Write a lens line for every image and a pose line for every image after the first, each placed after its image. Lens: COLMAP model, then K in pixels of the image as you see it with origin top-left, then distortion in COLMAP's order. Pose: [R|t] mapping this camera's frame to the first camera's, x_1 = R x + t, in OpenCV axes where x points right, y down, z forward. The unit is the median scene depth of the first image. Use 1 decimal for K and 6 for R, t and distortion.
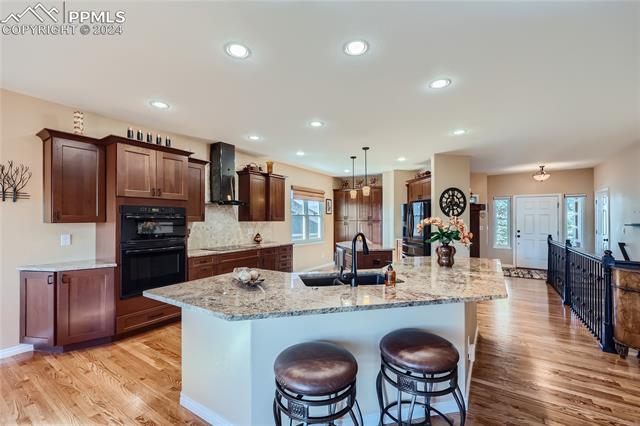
lens RADIAL K [[263.3, 0, 320.0], [0, 263.3, 219.1], [0, 0, 1]] dist [-0.001037, -0.000793]
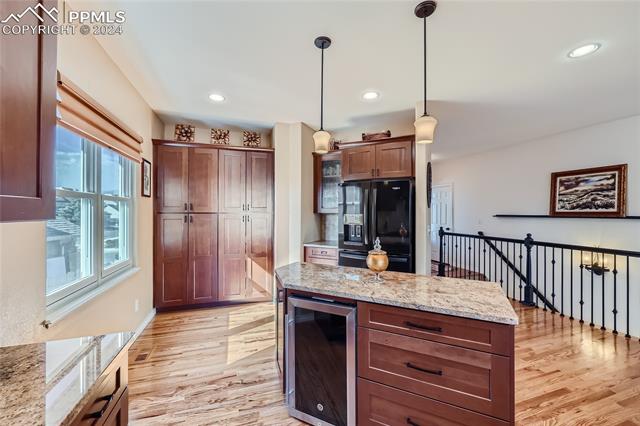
lens RADIAL K [[263.3, 0, 319.1], [0, 263.3, 211.9], [0, 0, 1]] dist [-0.001037, -0.000793]
pose [[0.624115, 0.000251, 0.781332, -0.167459], [-0.003273, 0.999992, 0.002293, 0.001840], [-0.781326, -0.003989, 0.624111, 0.798128]]
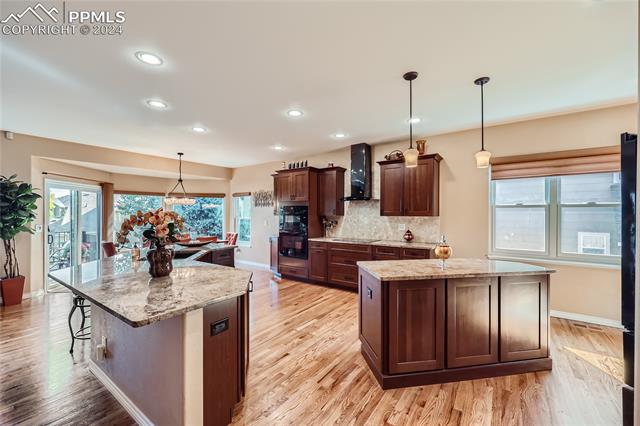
lens RADIAL K [[263.3, 0, 329.9], [0, 263.3, 214.7], [0, 0, 1]] dist [-0.001037, -0.000793]
pose [[-0.010511, 0.005027, -0.999932, 0.627293], [0.001757, 0.999986, 0.005008, -0.000810], [0.999943, -0.001704, -0.010519, 0.760937]]
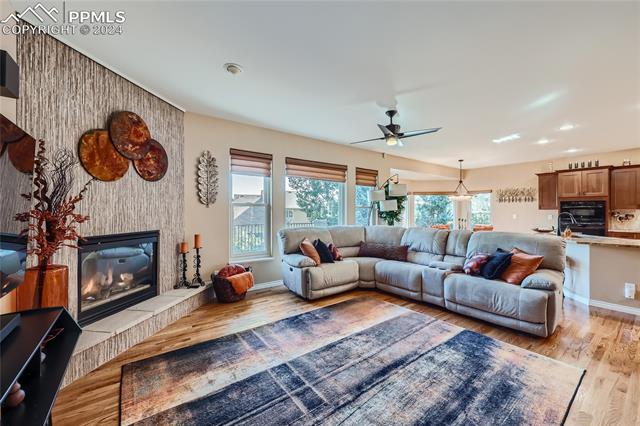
lens RADIAL K [[263.3, 0, 318.5], [0, 263.3, 210.4], [0, 0, 1]] dist [-0.001037, -0.000793]
pose [[-0.334896, -0.005495, -0.942239, 1.056862], [-0.000338, 0.999984, -0.005711, 0.017151], [0.942255, -0.001594, -0.334892, -0.075868]]
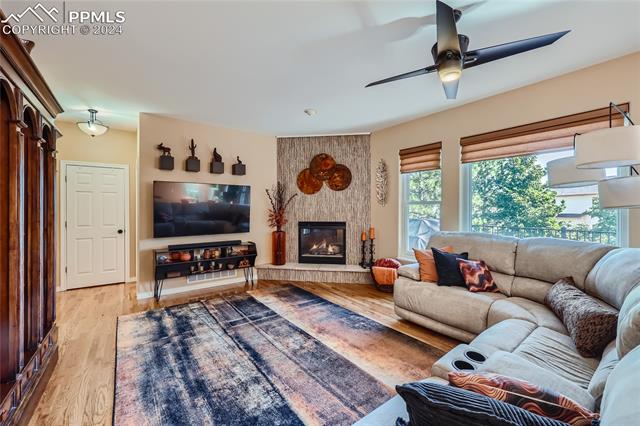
lens RADIAL K [[263.3, 0, 319.9], [0, 263.3, 210.0], [0, 0, 1]] dist [-0.001037, -0.000793]
pose [[-0.937160, -0.003018, 0.348888, 0.380199], [-0.001583, 0.999989, 0.004399, 0.013533], [-0.348898, 0.003571, -0.937154, 0.266962]]
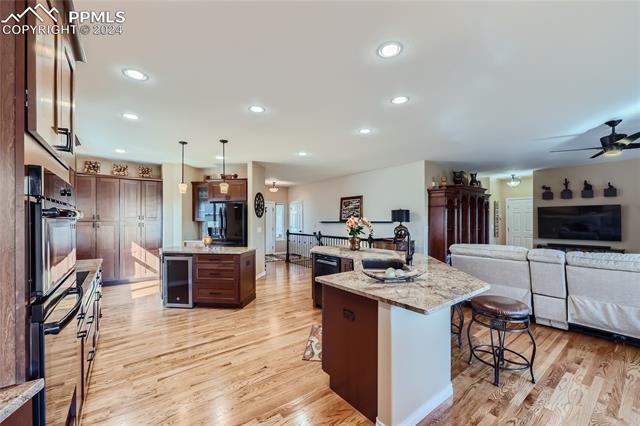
lens RADIAL K [[263.3, 0, 323.5], [0, 263.3, 219.1], [0, 0, 1]] dist [-0.001037, -0.000793]
pose [[0.321234, -0.000182, 0.947000, -0.510348], [0.000466, 1.000000, 0.000034, -0.000738], [-0.947000, 0.000430, 0.321234, 0.348929]]
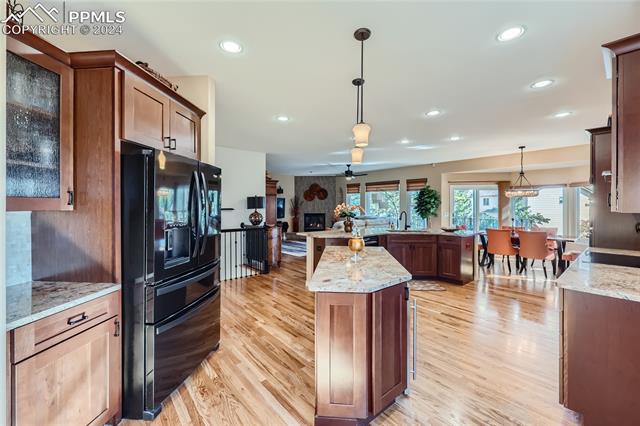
lens RADIAL K [[263.3, 0, 318.3], [0, 263.3, 206.6], [0, 0, 1]] dist [-0.001037, -0.000793]
pose [[-0.962405, 0.000433, 0.271619, 0.094720], [0.001177, 0.999996, 0.002576, -0.000489], [-0.271616, 0.002799, -0.962402, 1.422341]]
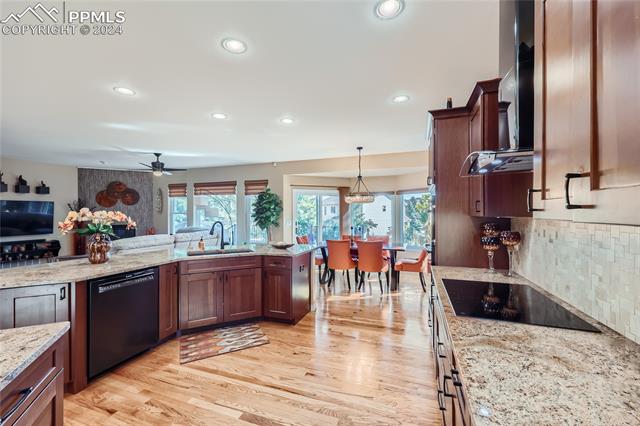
lens RADIAL K [[263.3, 0, 323.5], [0, 263.3, 213.4], [0, 0, 1]] dist [-0.001037, -0.000793]
pose [[-0.968488, 0.004416, -0.249021, -0.040186], [0.004368, 0.999990, 0.000744, 0.000510], [0.249022, -0.000367, -0.968498, 1.072868]]
